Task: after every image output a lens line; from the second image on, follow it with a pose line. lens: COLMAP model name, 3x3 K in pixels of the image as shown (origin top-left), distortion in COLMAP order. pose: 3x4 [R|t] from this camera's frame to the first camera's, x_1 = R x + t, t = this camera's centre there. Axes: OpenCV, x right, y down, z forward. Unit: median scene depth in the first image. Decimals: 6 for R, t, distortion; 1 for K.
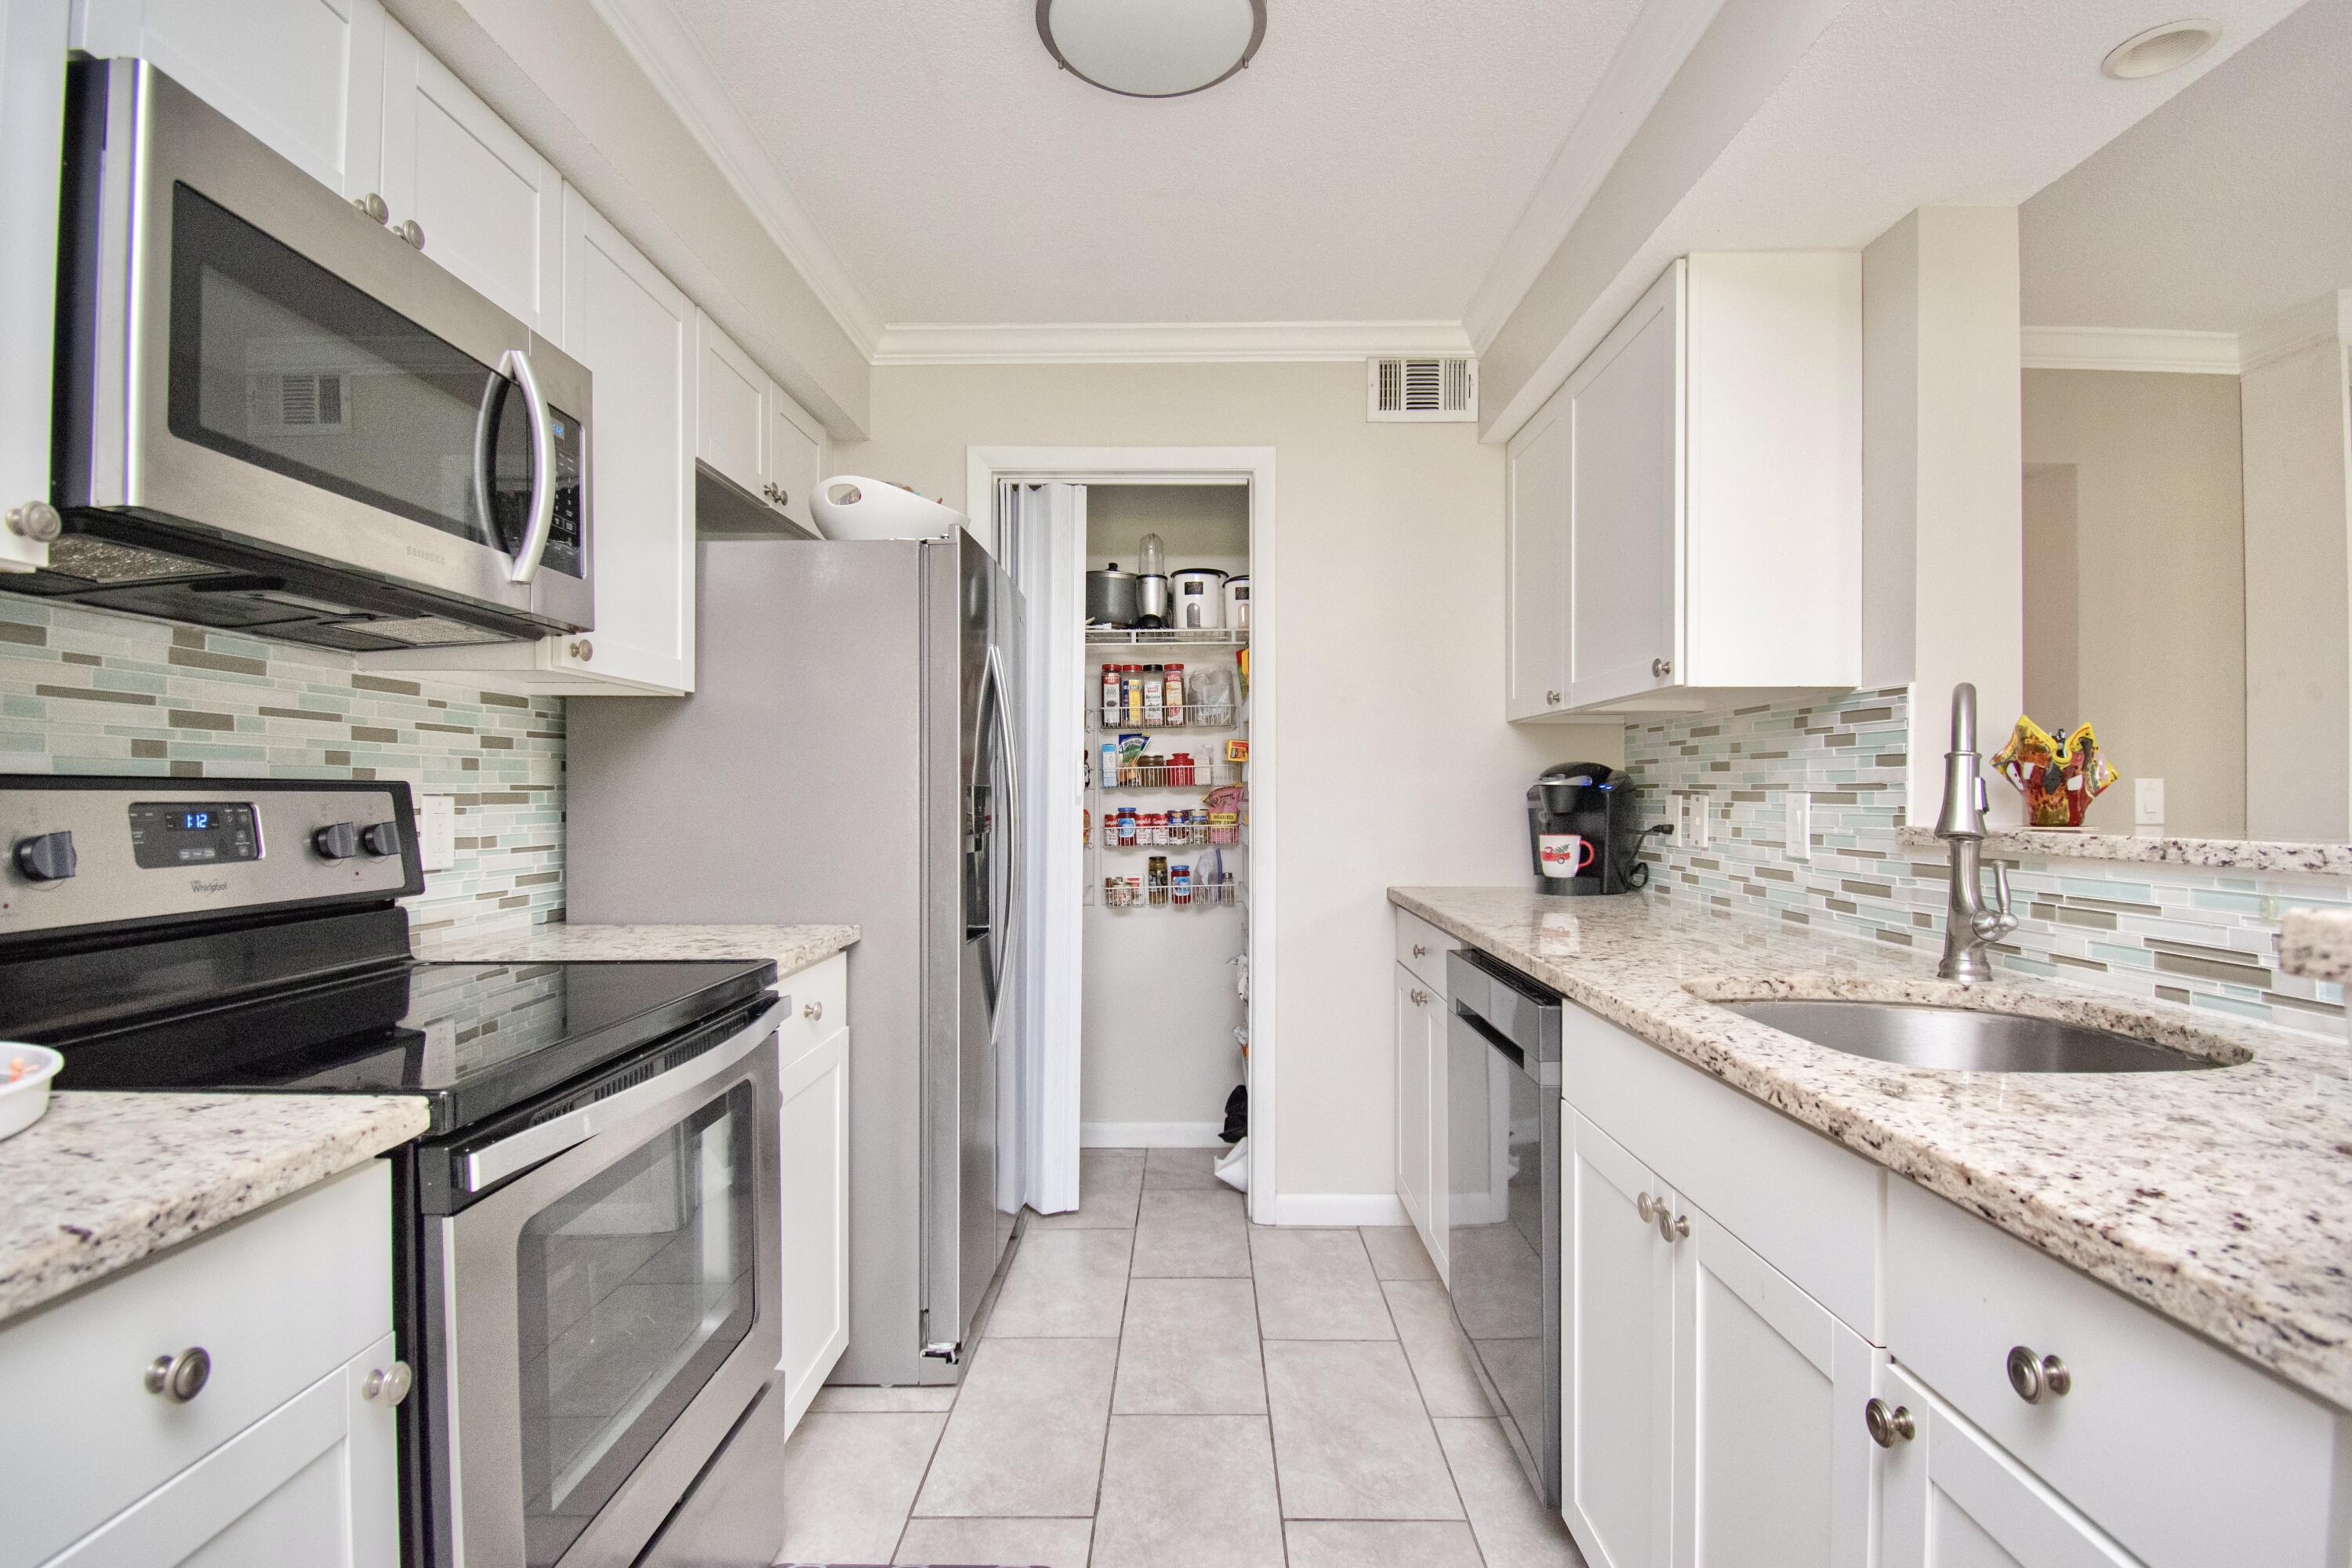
lens RADIAL K [[1113.1, 0, 1195.7], [0, 1113.1, 793.1], [0, 0, 1]] dist [0.009442, -0.017036]
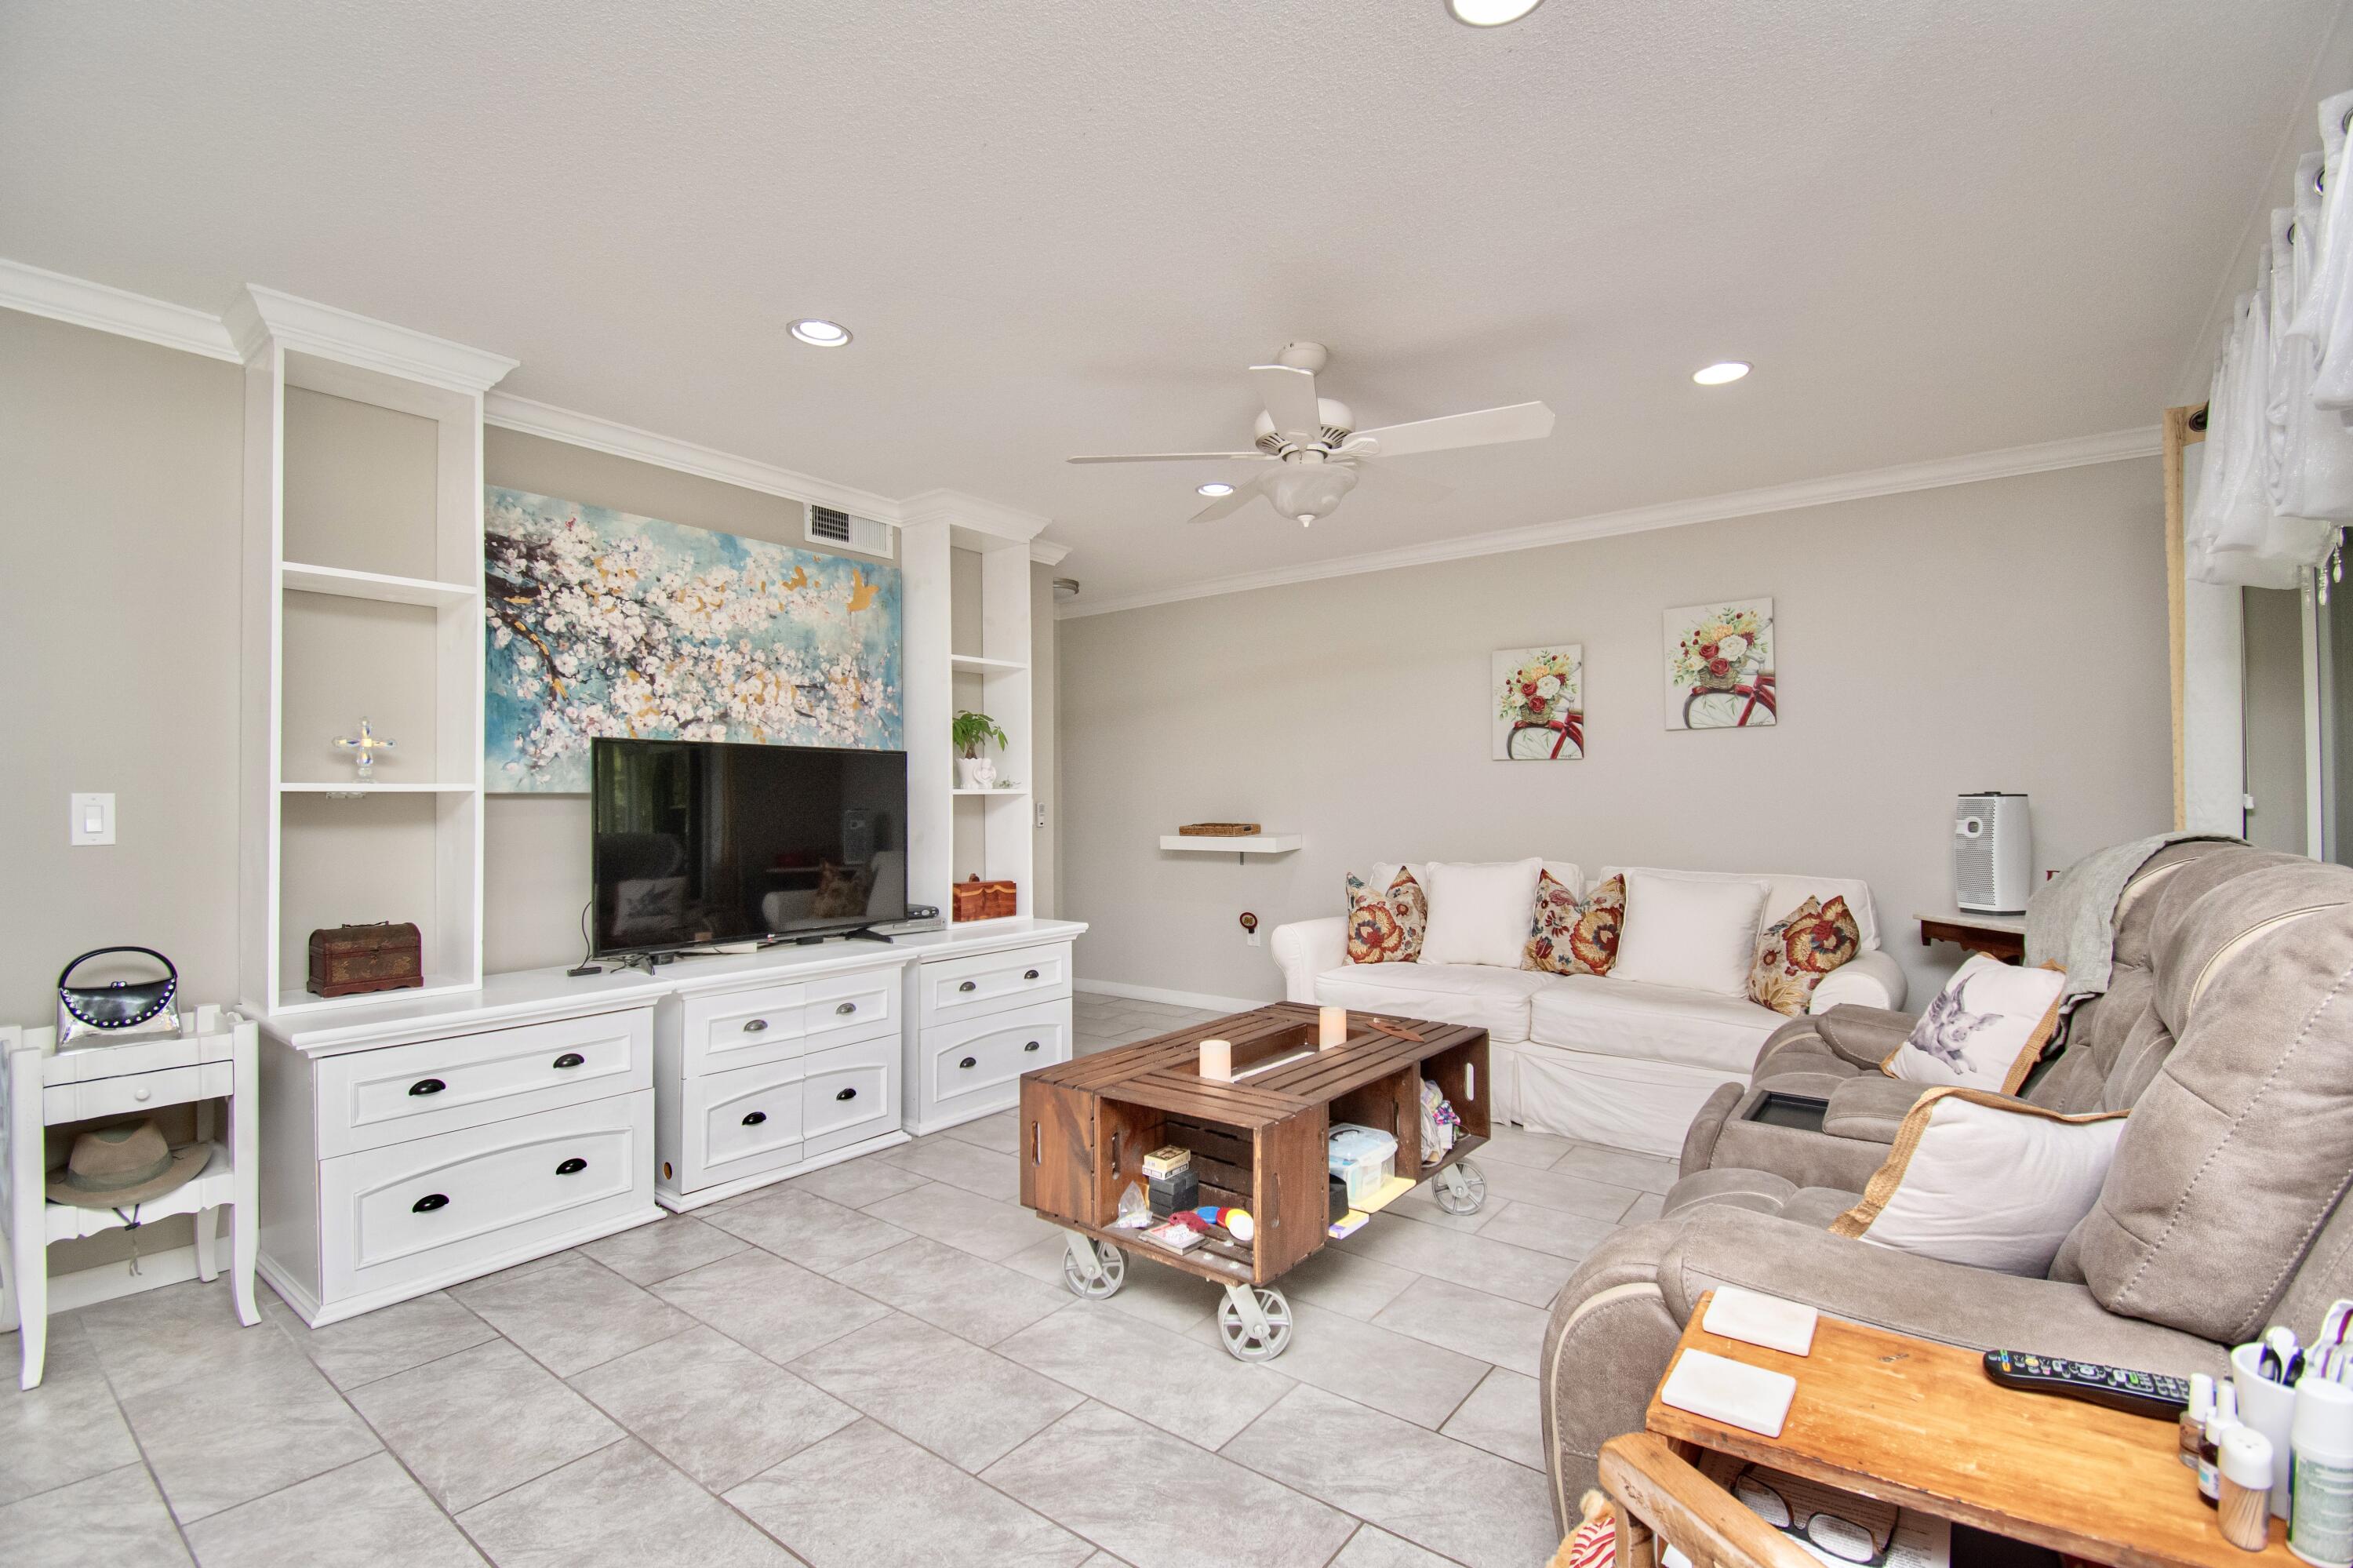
lens RADIAL K [[1040.1, 0, 1212.1], [0, 1040.1, 797.3], [0, 0, 1]] dist [-0.007505, -0.008041]
pose [[0.595083, 0.005040, 0.803648, 1.161004], [0.003746, 0.999952, -0.009045, 0.003947], [-0.803655, 0.008393, 0.595036, -0.298014]]
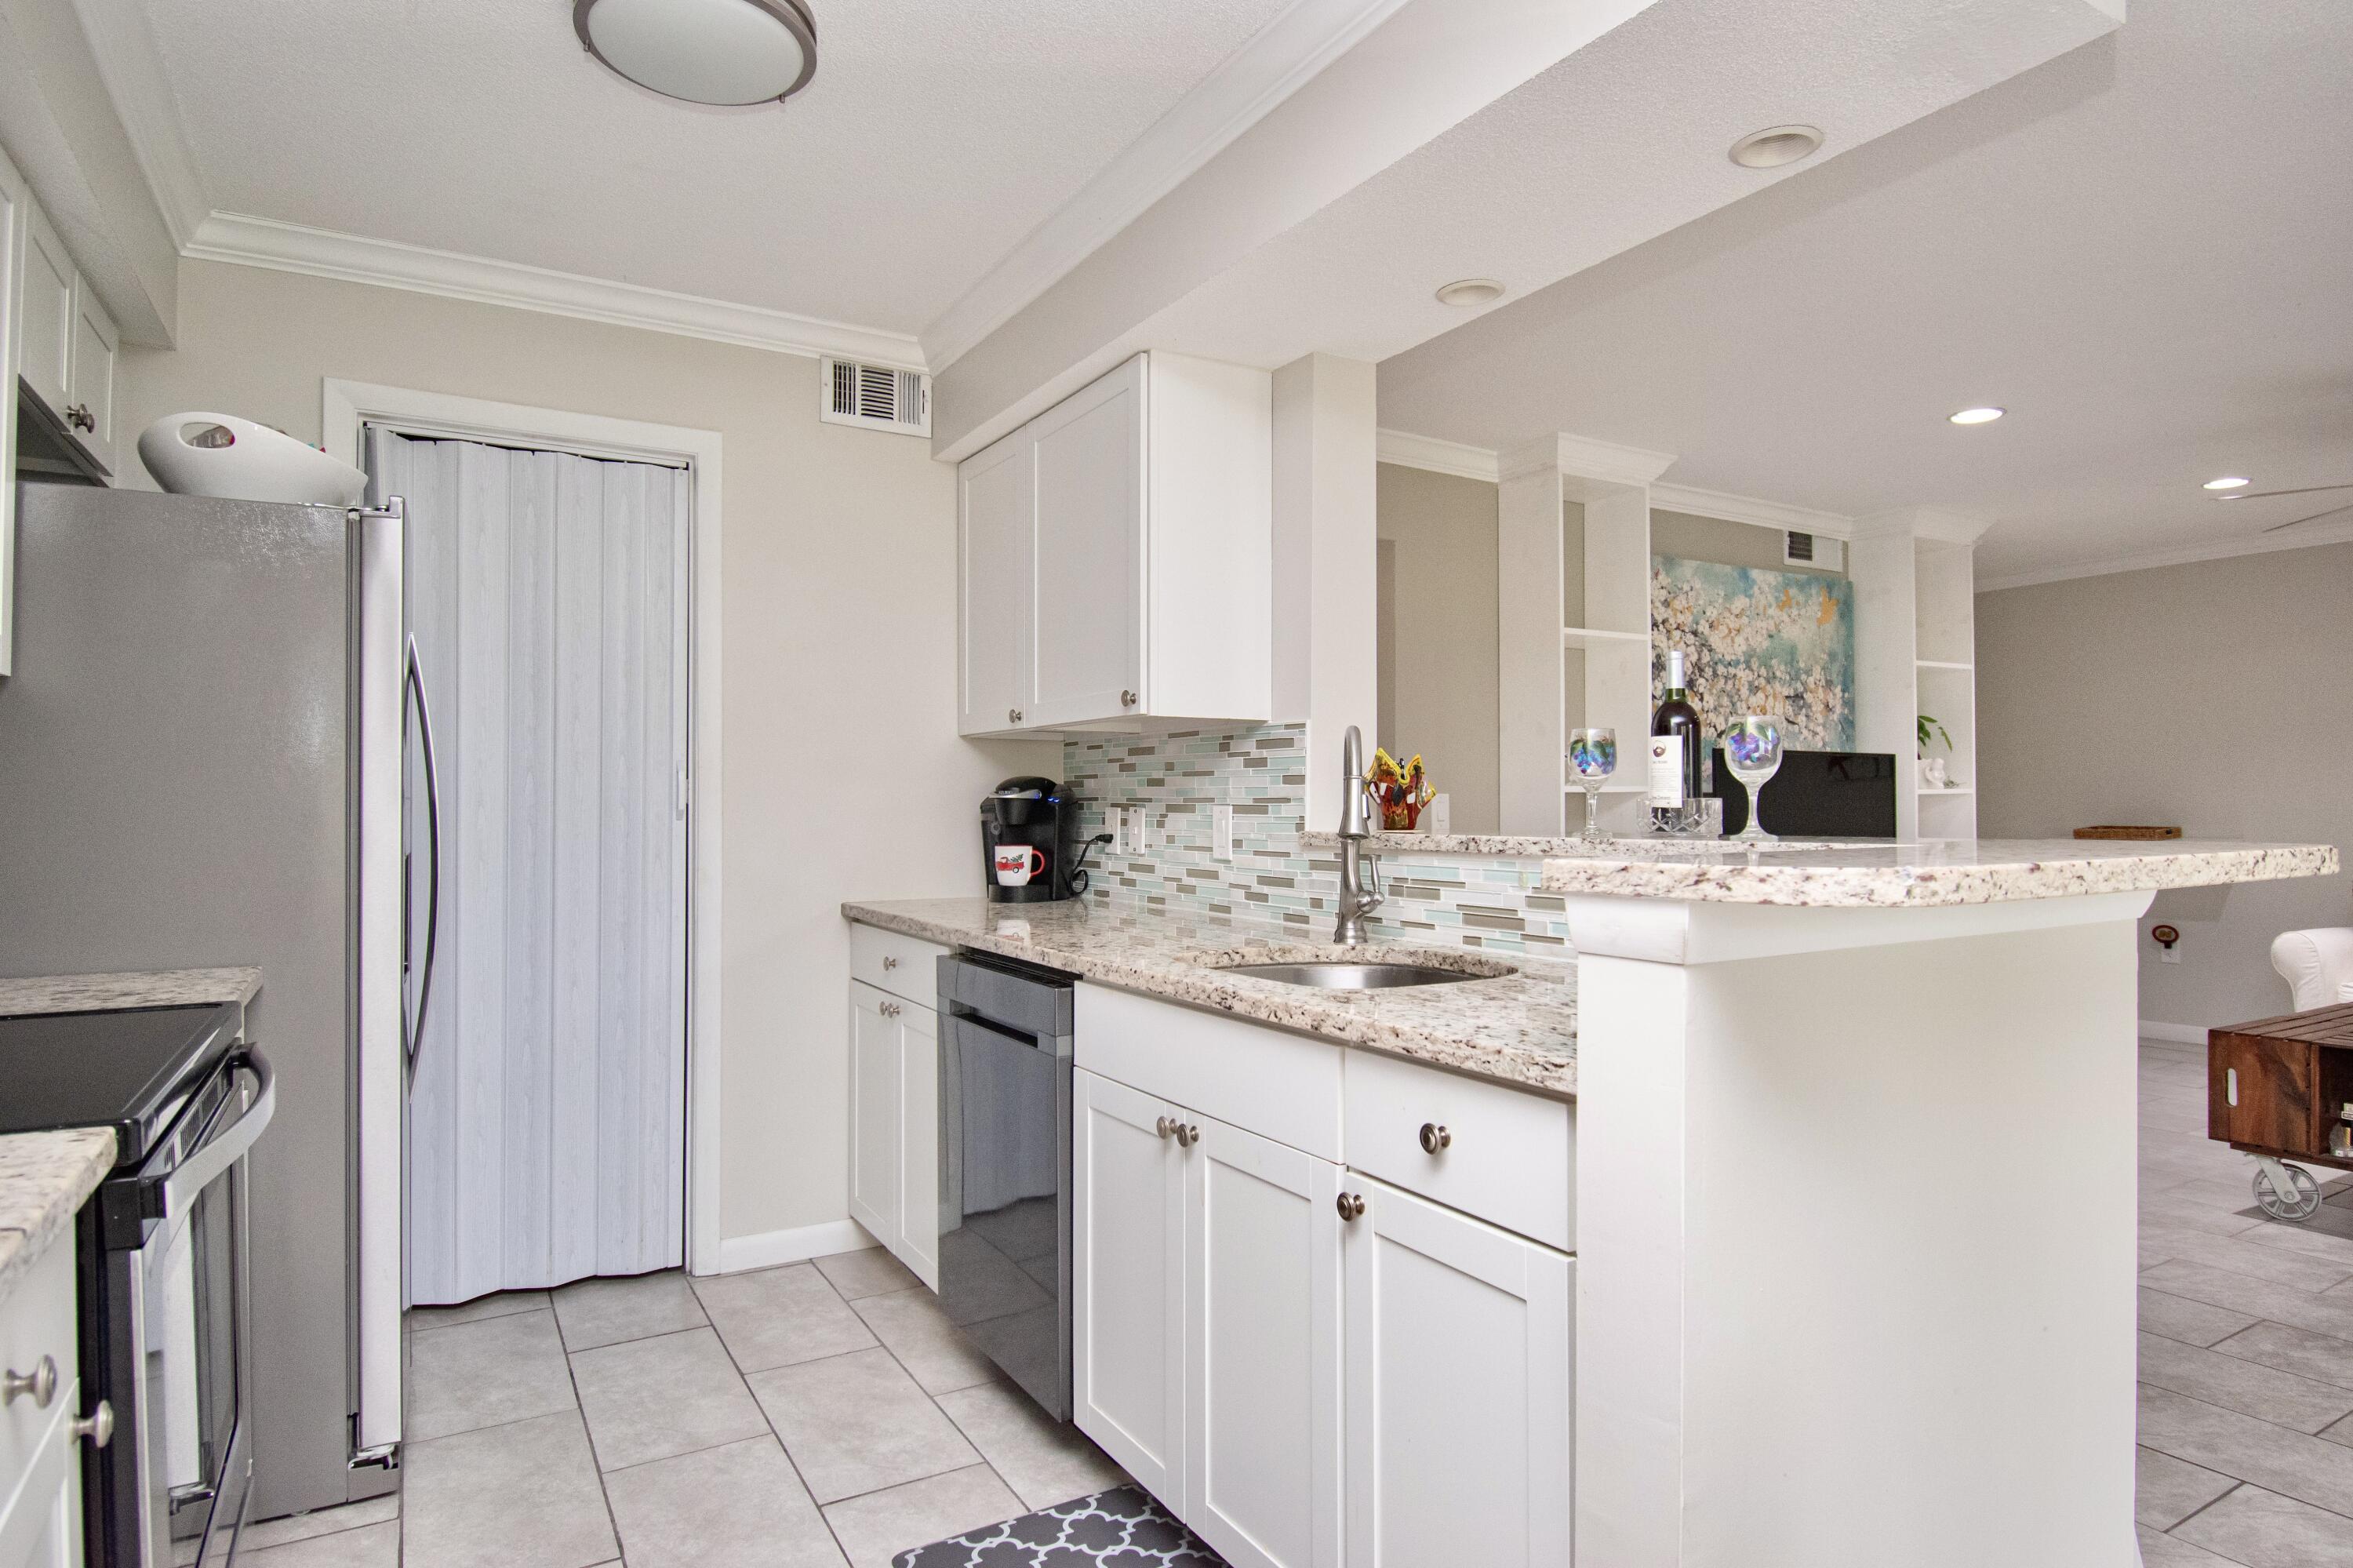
lens RADIAL K [[1306.1, 0, 1196.2], [0, 1306.1, 792.8], [0, 0, 1]] dist [0.006780, -0.011651]
pose [[0.858083, 0.004270, 0.513494, -0.229154], [0.001170, 0.999947, -0.010270, 0.000687], [-0.513510, 0.009414, 0.858032, -0.213116]]
